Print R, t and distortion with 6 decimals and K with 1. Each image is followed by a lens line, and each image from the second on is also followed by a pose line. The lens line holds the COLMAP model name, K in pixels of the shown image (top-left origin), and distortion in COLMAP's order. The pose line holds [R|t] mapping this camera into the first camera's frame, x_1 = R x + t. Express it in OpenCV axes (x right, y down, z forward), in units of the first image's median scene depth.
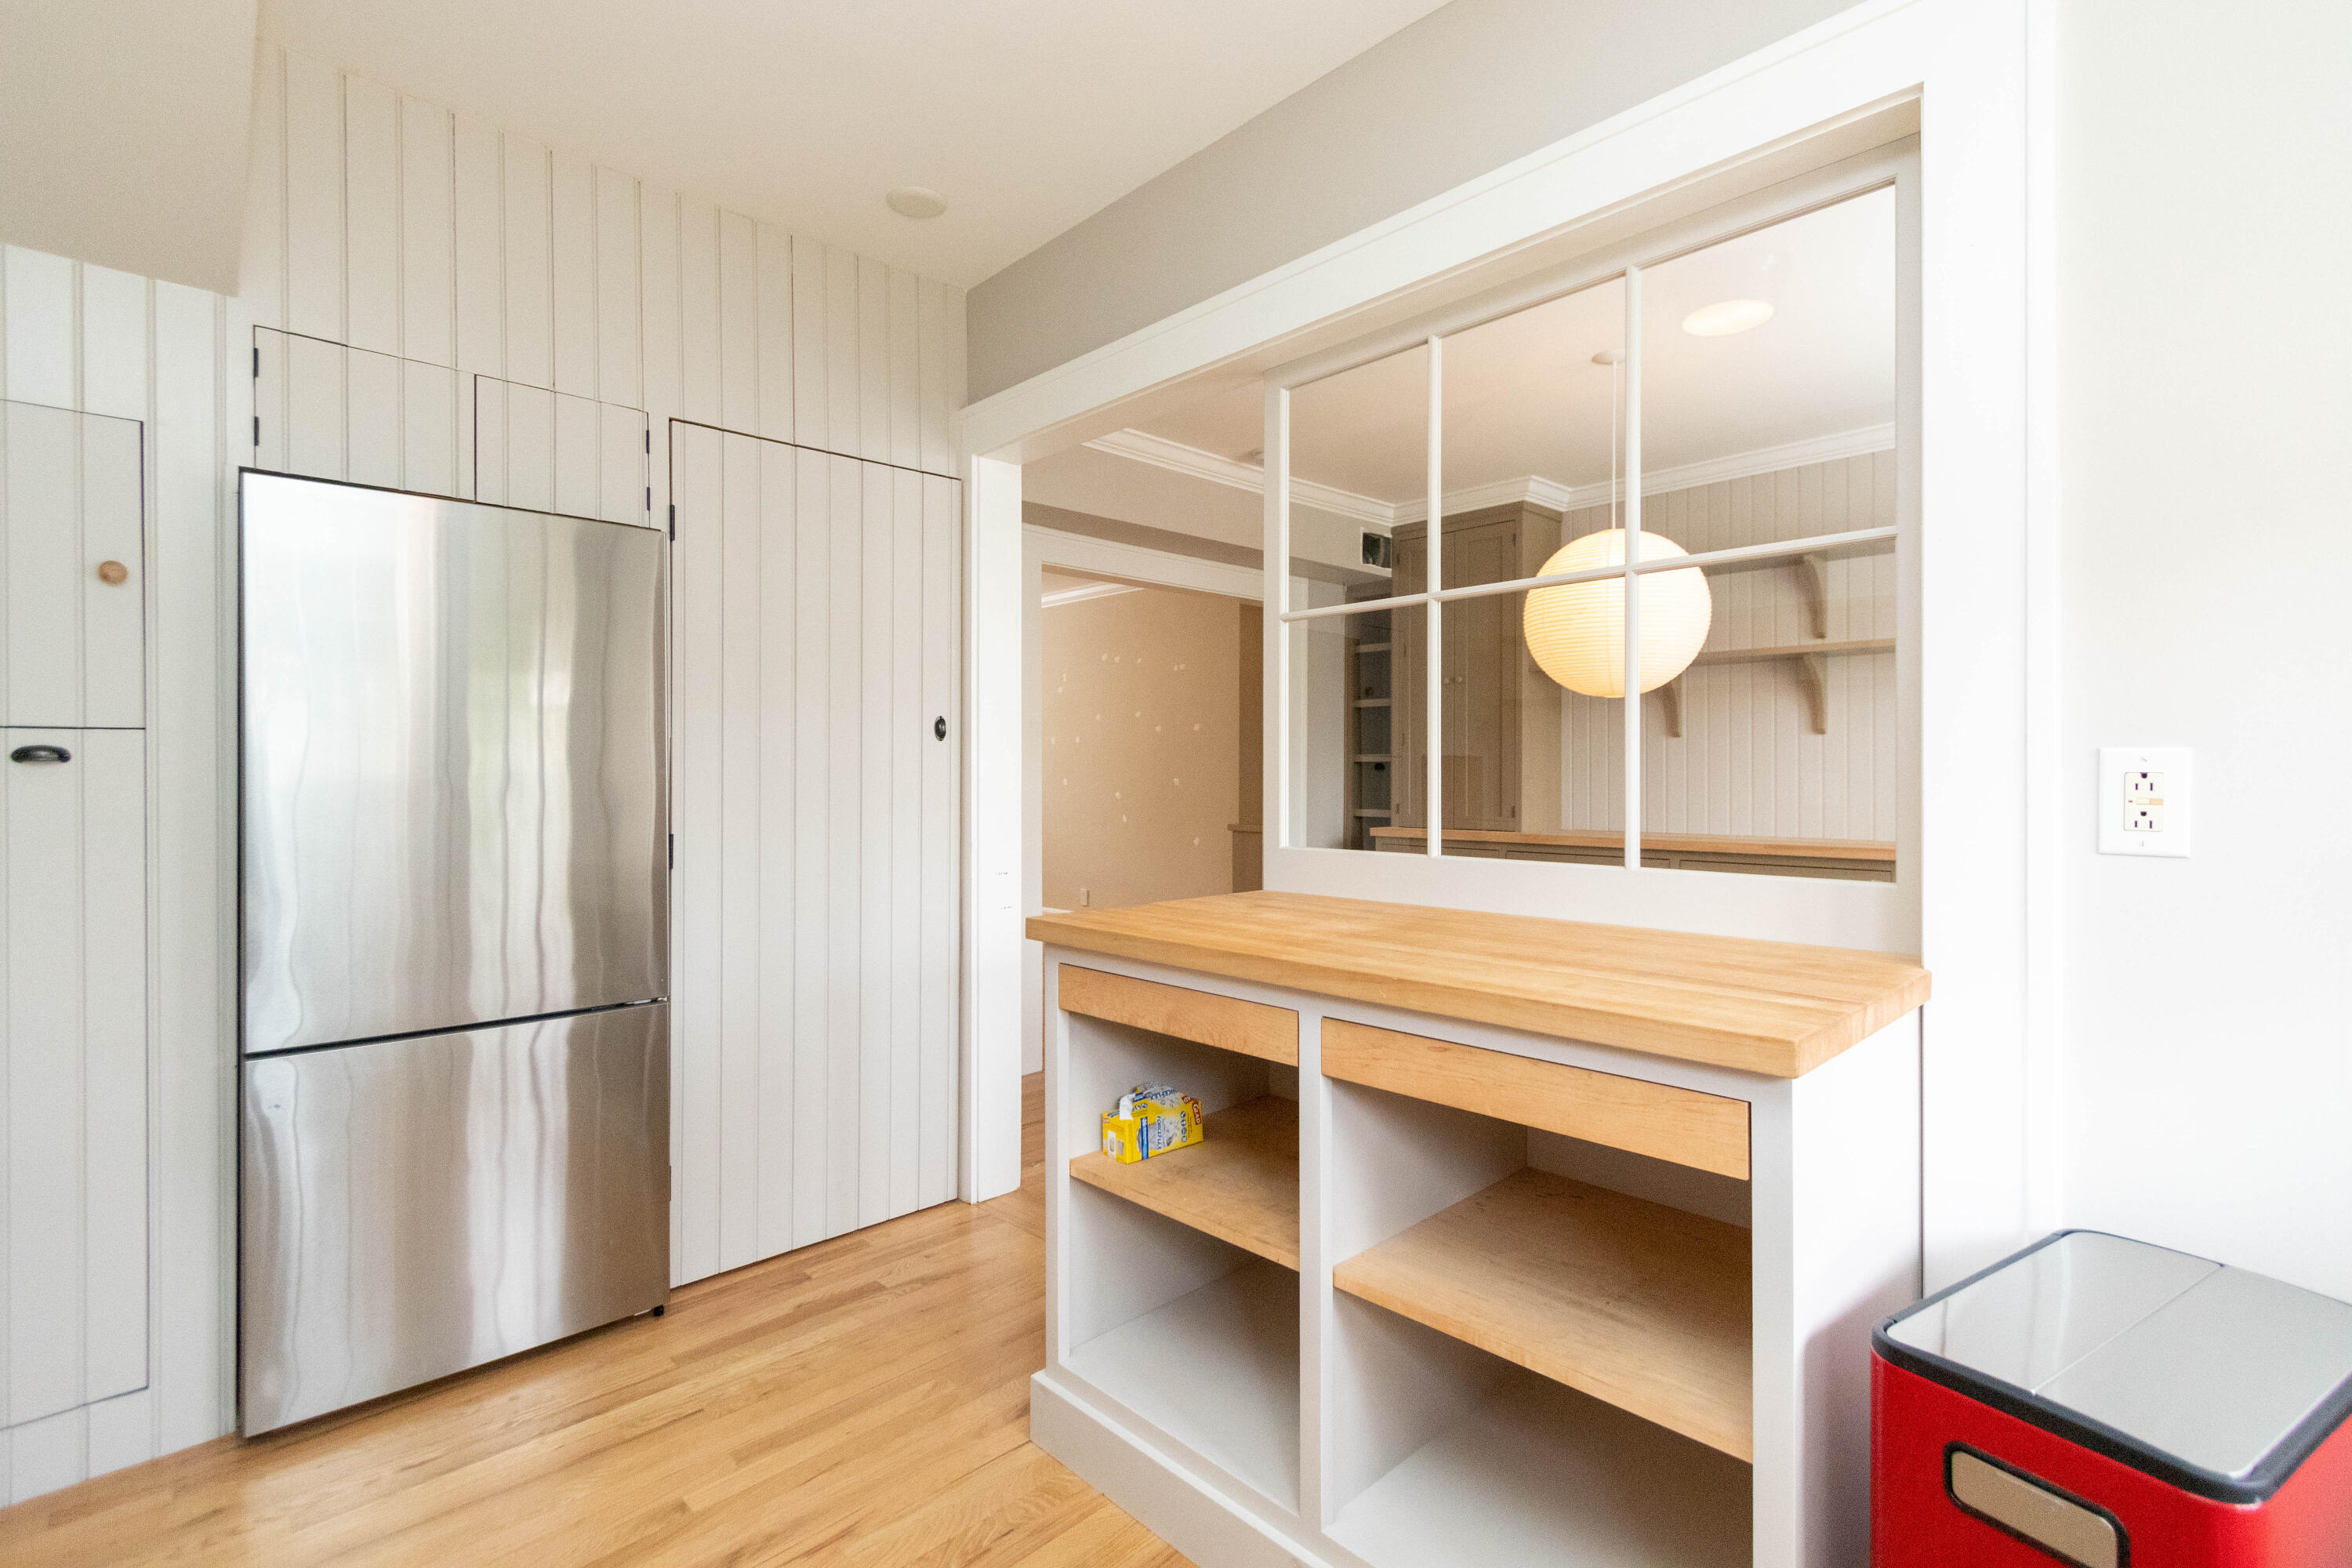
lens RADIAL K [[1072.4, 0, 1171.4], [0, 1072.4, 766.3], [0, 0, 1]] dist [0.004260, -0.000095]
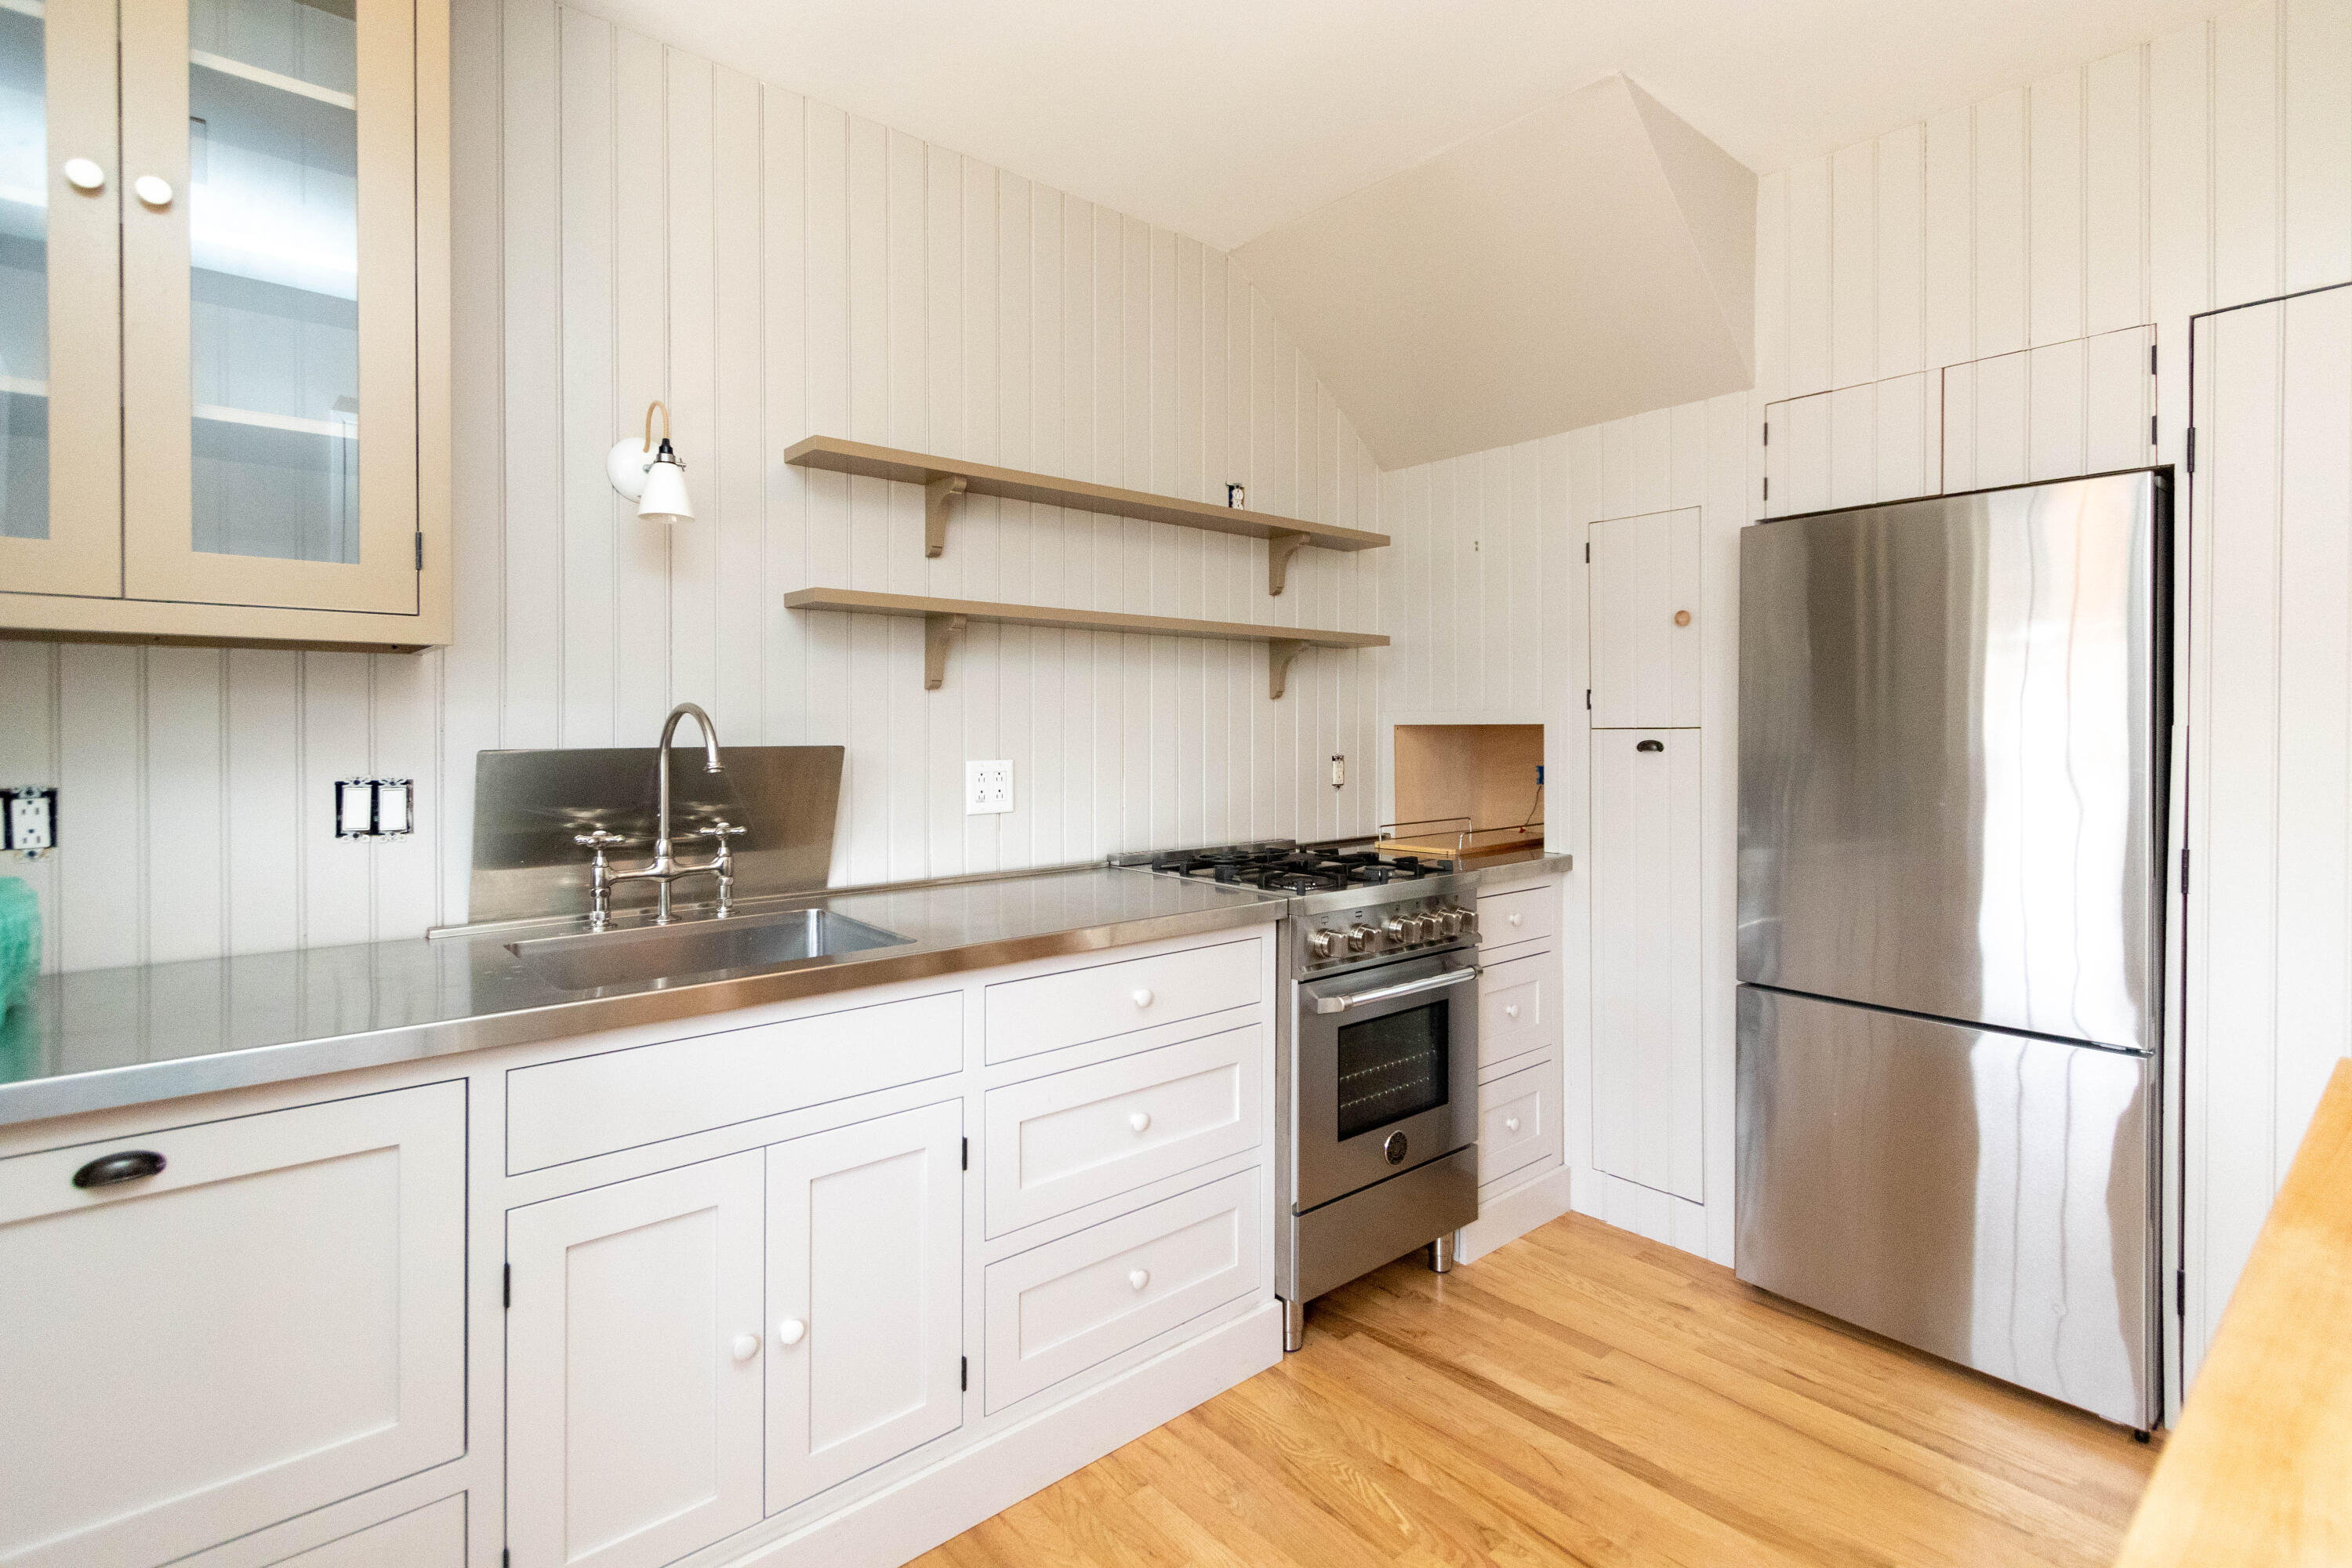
lens RADIAL K [[1107.0, 0, 1175.6], [0, 1107.0, 729.9], [0, 0, 1]] dist [0.001089, -0.000049]
pose [[-0.055203, 0.007604, -0.998446, 0.481134], [0.004561, 0.999962, 0.007363, -0.043926], [0.998465, -0.004148, -0.055235, 0.395039]]
